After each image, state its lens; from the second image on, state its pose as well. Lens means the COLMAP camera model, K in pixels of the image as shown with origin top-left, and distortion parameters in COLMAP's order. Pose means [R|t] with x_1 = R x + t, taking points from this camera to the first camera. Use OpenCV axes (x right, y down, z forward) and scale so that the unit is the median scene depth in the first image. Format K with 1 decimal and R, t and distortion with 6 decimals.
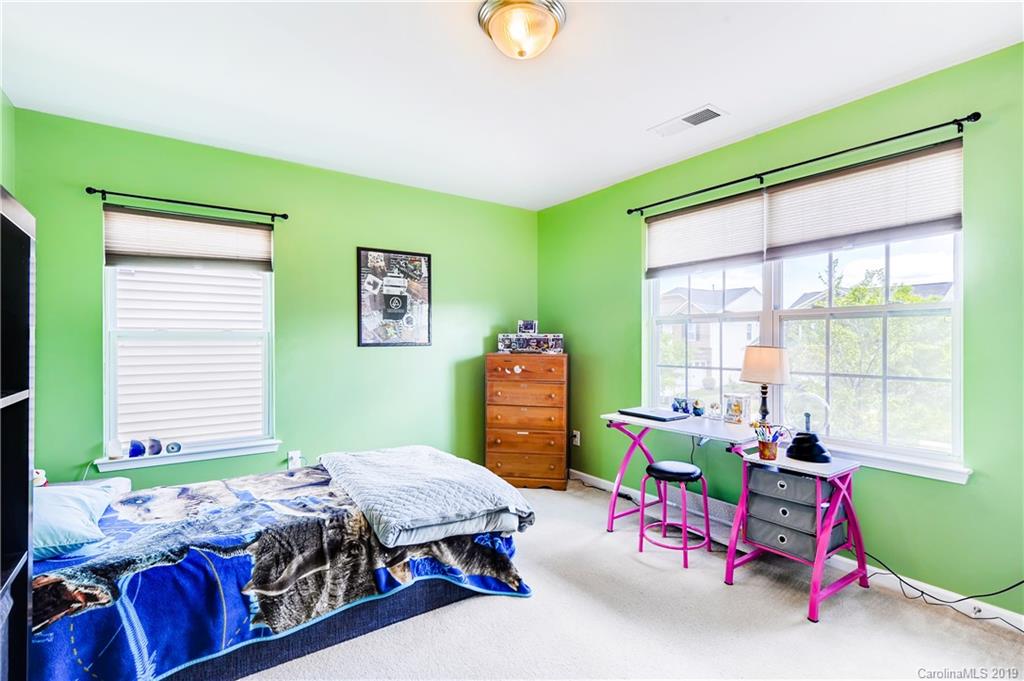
lens RADIAL K [[476.7, 0, 514.1], [0, 476.7, 343.9], [0, 0, 1]] dist [0.002988, -0.000896]
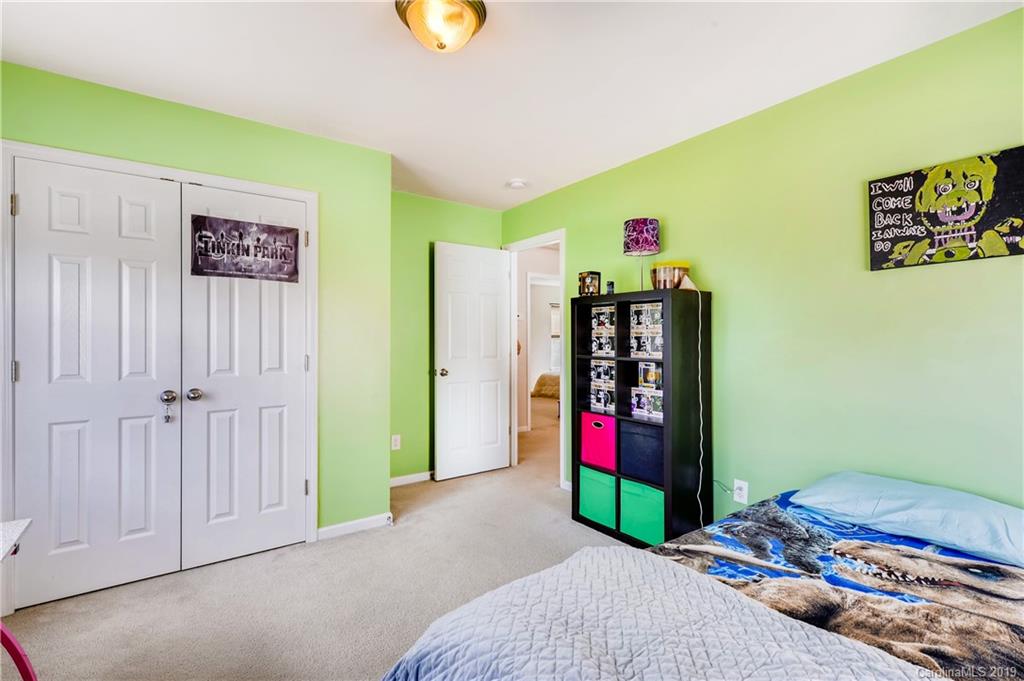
lens RADIAL K [[470.8, 0, 527.0], [0, 470.8, 340.1], [0, 0, 1]] dist [-0.000640, -0.000467]
pose [[-0.999584, 0.000664, -0.028833, -0.081346], [0.000621, 0.999999, 0.001516, -0.004914], [0.028834, 0.001498, -0.999583, 1.214912]]
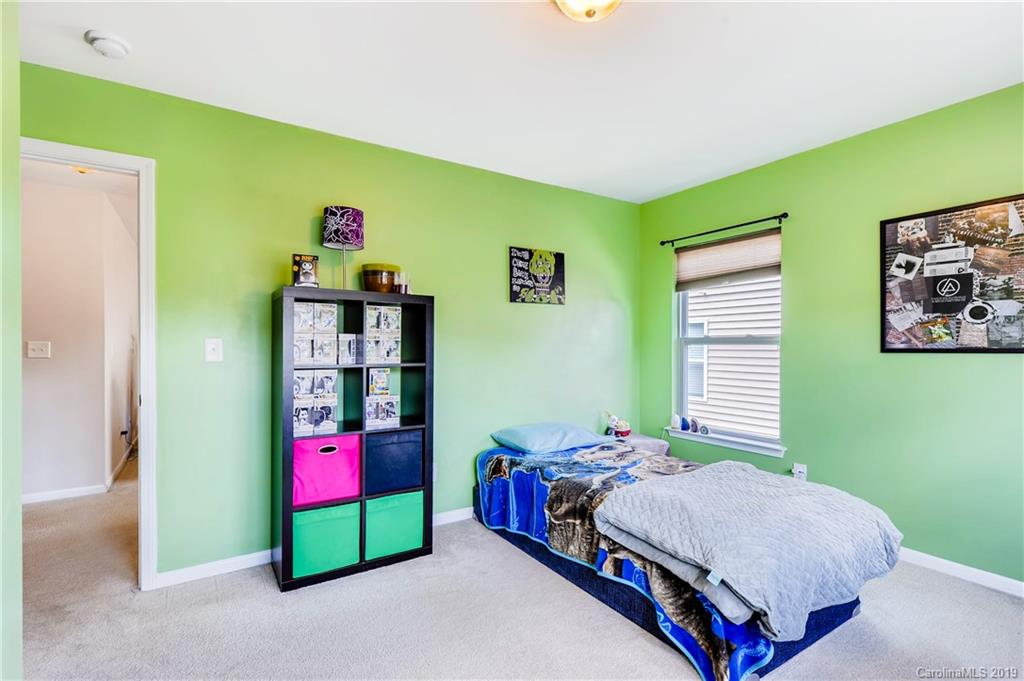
lens RADIAL K [[476.7, 0, 514.1], [0, 476.7, 343.9], [0, 0, 1]] dist [0.002988, -0.000896]
pose [[-0.032461, -0.000262, -0.999473, 0.559284], [-0.005906, 0.999983, -0.000070, -0.005746], [0.999456, 0.005901, -0.032462, 0.548483]]
